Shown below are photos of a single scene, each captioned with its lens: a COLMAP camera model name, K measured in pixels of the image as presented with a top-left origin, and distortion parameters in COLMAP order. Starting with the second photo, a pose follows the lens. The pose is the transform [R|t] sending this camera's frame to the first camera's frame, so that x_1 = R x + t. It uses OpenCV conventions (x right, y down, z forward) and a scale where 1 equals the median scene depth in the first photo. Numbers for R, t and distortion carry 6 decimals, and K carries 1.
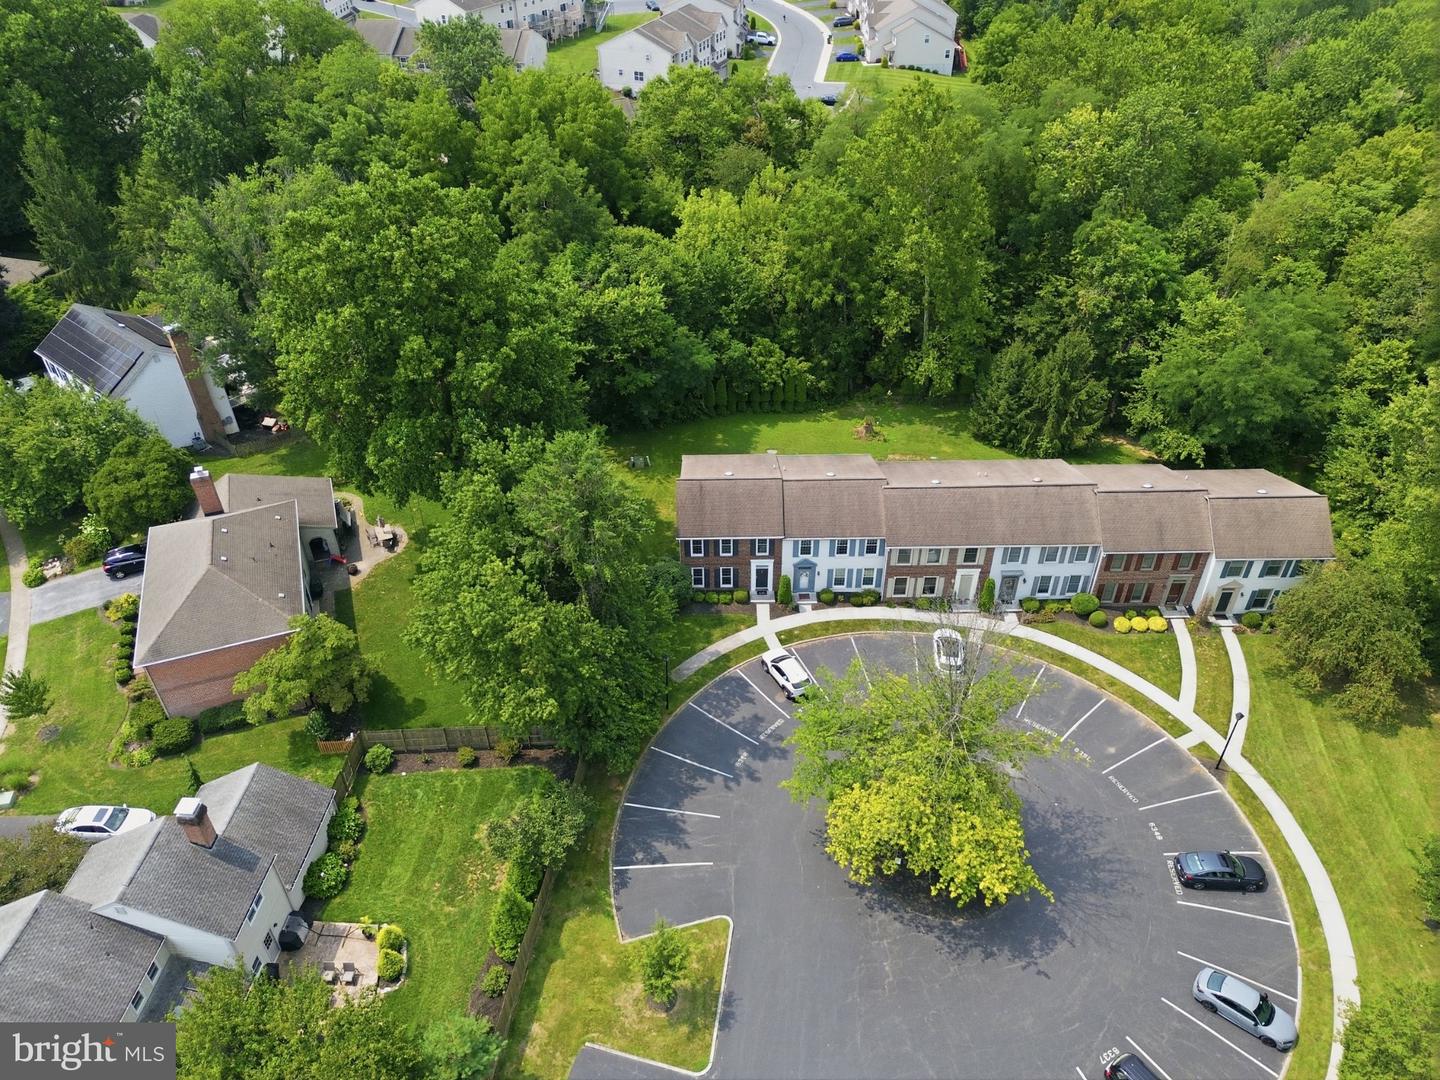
lens RADIAL K [[1020.4, 0, 721.1], [0, 1020.4, 545.2], [0, 0, 1]] dist [0.031450, -0.020595]
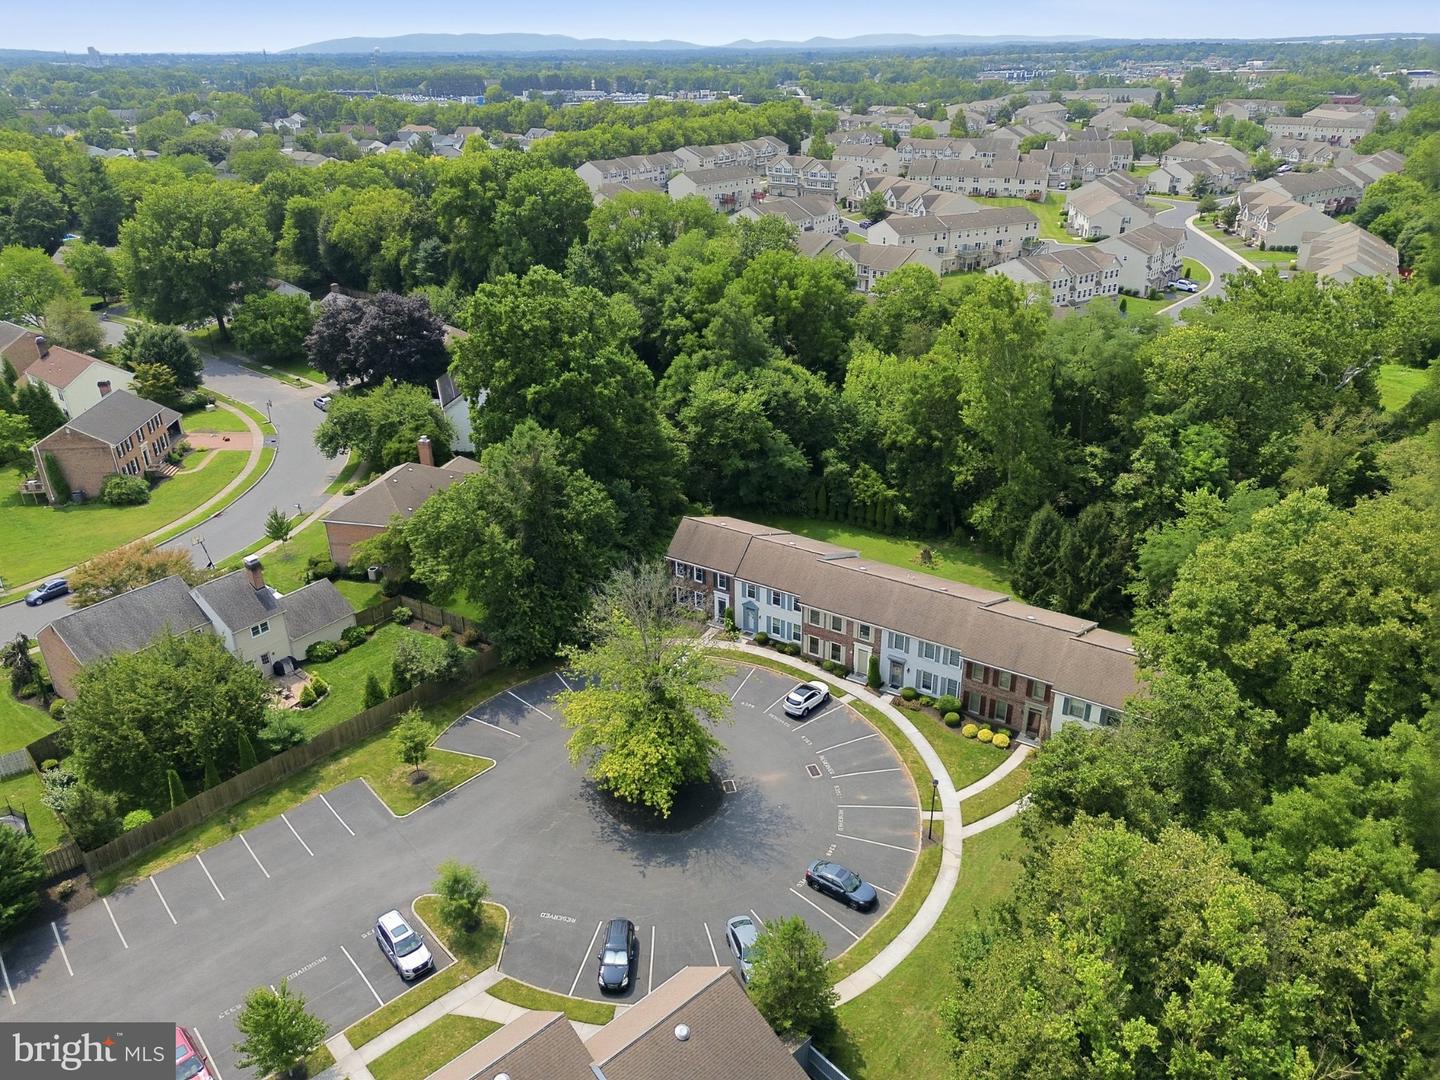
lens RADIAL K [[1020.4, 0, 721.4], [0, 1020.4, 542.8], [0, 0, 1]] dist [0.031450, -0.020595]
pose [[0.834937, 0.233441, -0.498383, 0.658437], [-0.333924, 0.934724, -0.121599, 0.110271], [0.437464, 0.267949, 0.858387, -0.109473]]
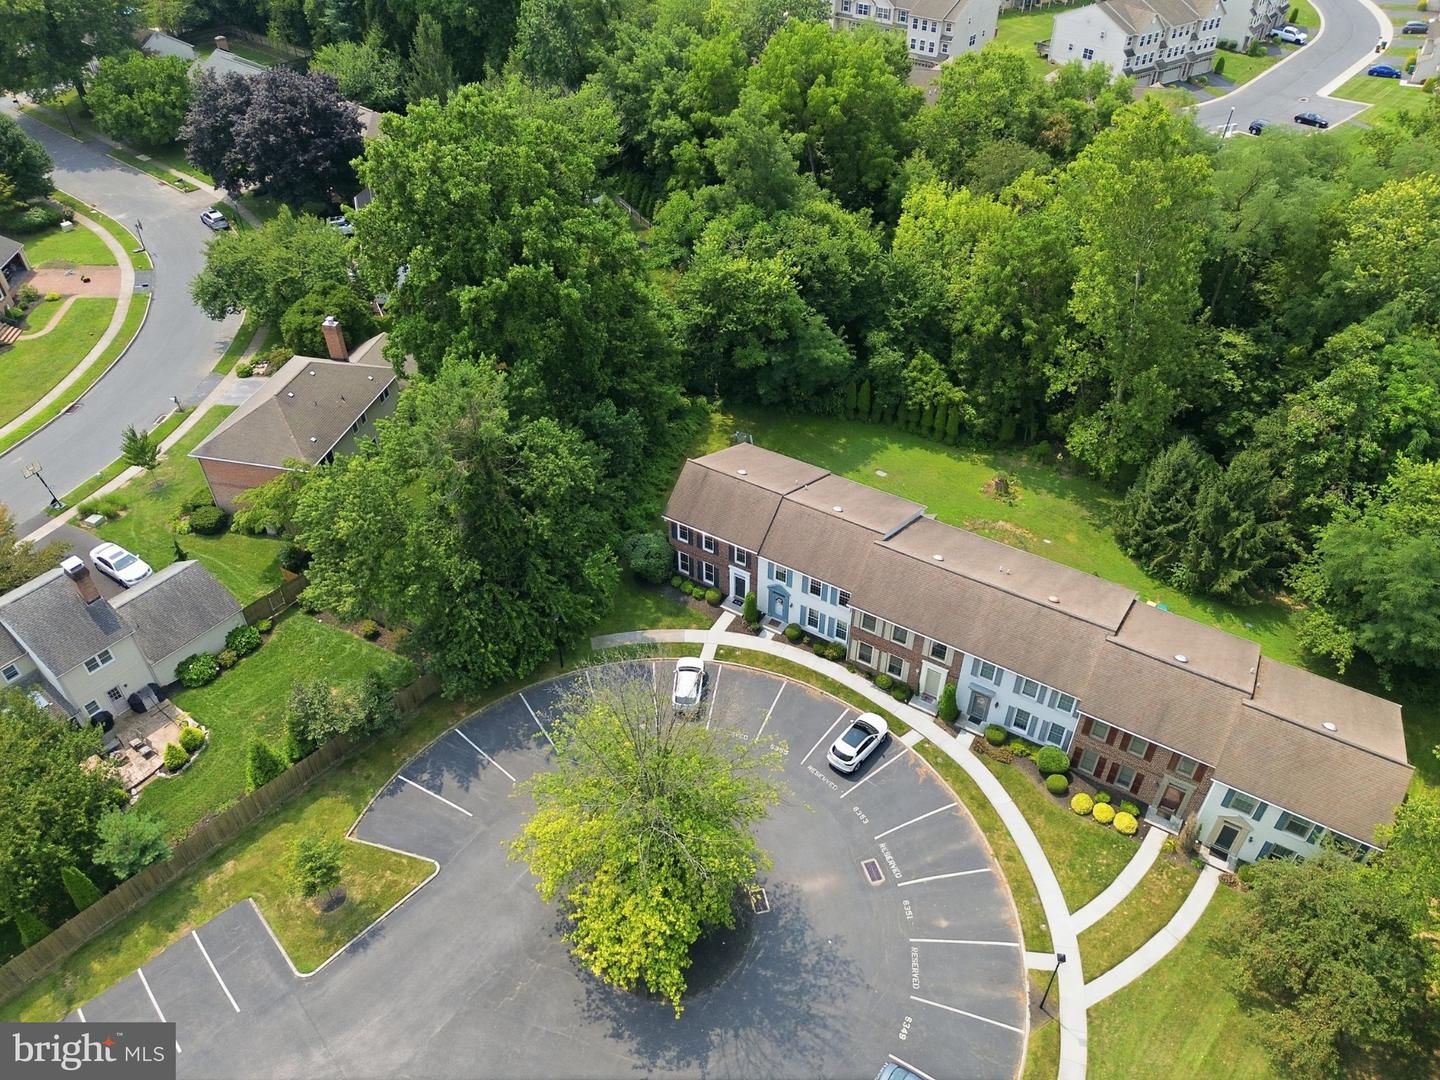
lens RADIAL K [[1020.4, 0, 720.7], [0, 1020.4, 545.2], [0, 0, 1]] dist [0.031450, -0.020595]
pose [[0.841469, 0.353323, -0.408770, 0.404258], [-0.336642, 0.934604, 0.114840, -0.109145], [0.422614, 0.040975, 0.905383, 0.132349]]
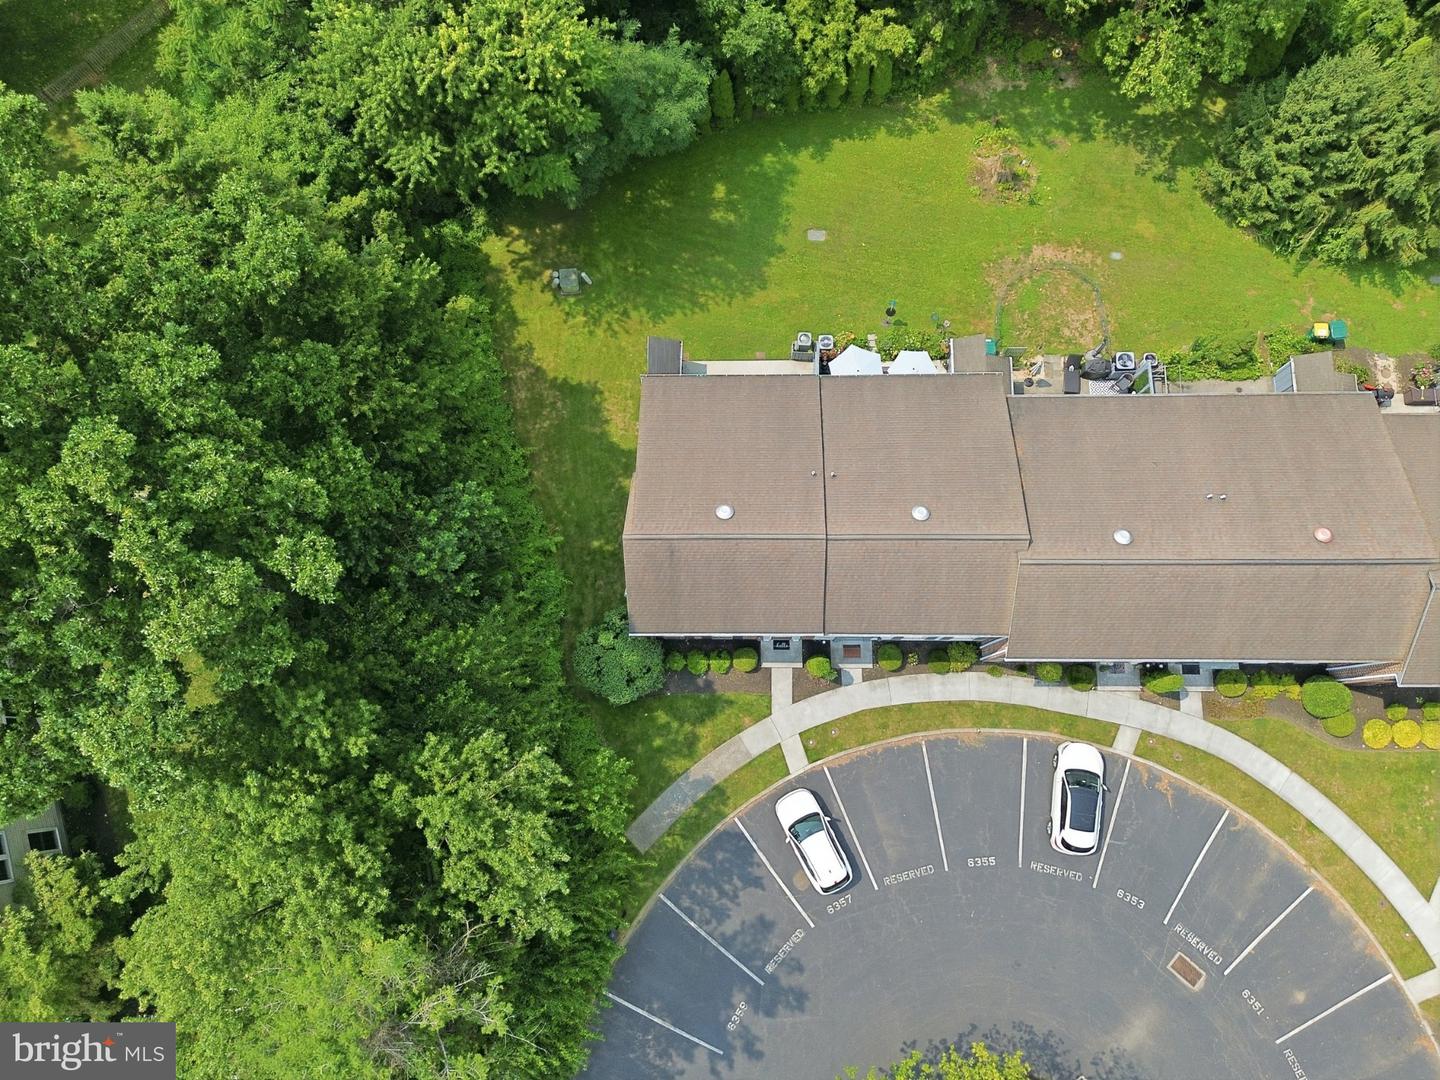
lens RADIAL K [[1020.4, 0, 723.6], [0, 1020.4, 548.2], [0, 0, 1]] dist [0.031450, -0.020595]
pose [[0.999641, 0.015105, -0.022120, 0.018590], [0.003041, 0.756487, 0.654002, -0.396296], [0.026612, -0.653835, 0.756169, 0.594330]]
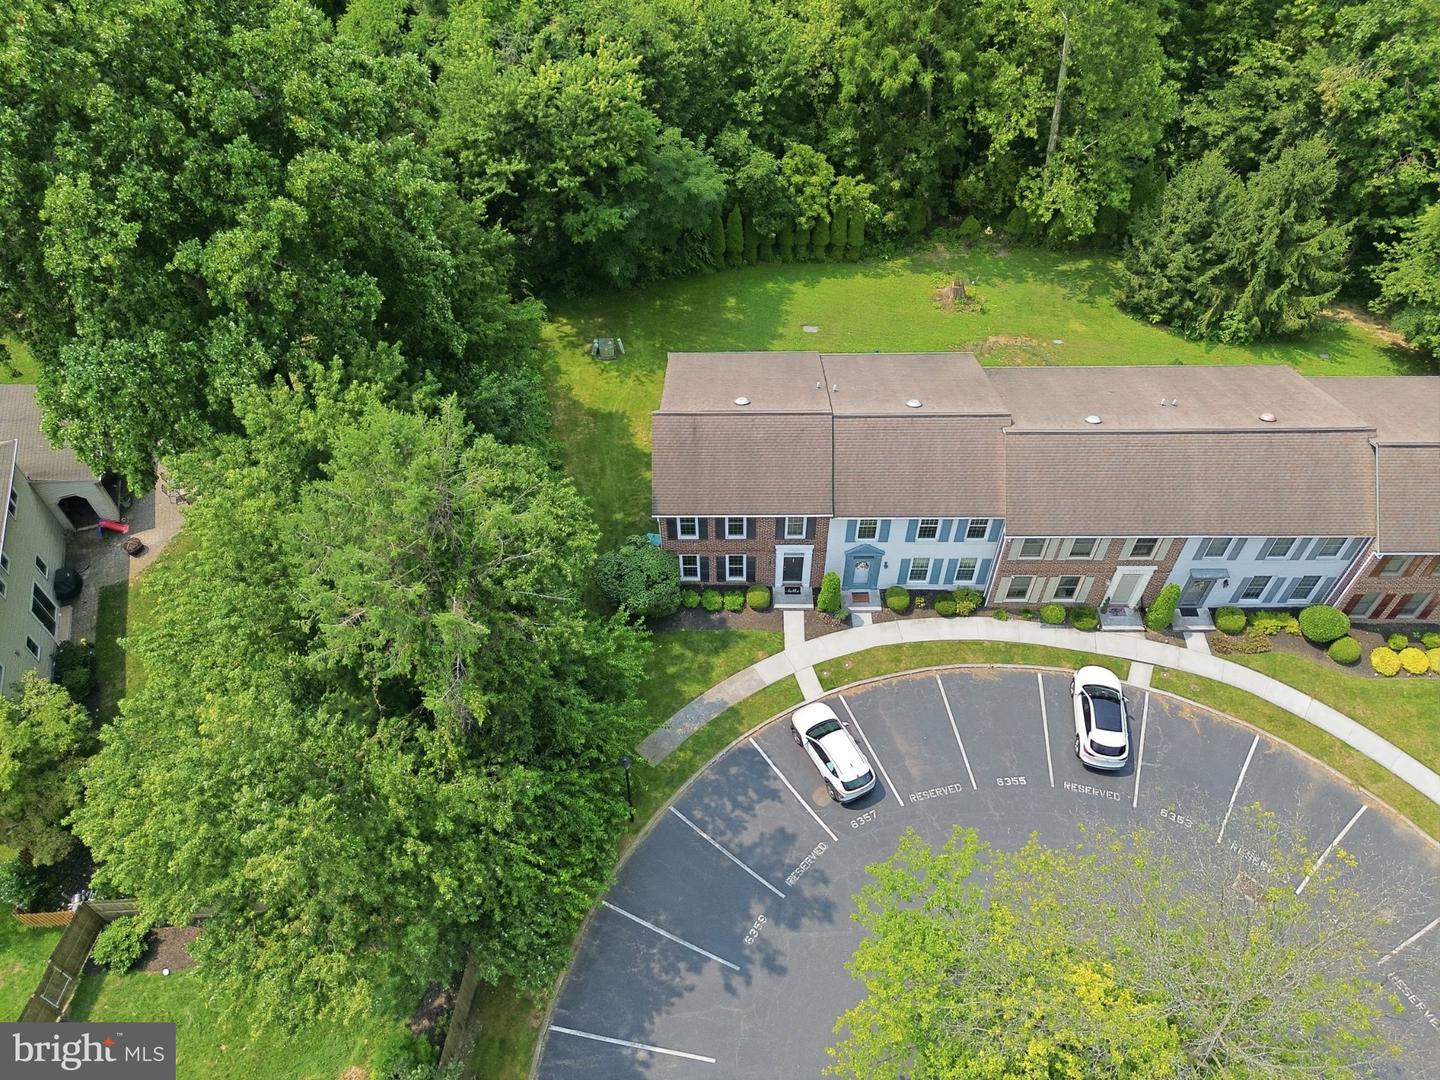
lens RADIAL K [[1020.4, 0, 723.7], [0, 1020.4, 545.6], [0, 0, 1]] dist [0.031450, -0.020595]
pose [[0.999789, 0.012999, -0.015932, 0.007492], [-0.009552, 0.979752, 0.199986, -0.106482], [0.018209, -0.199791, 0.979669, 0.401599]]
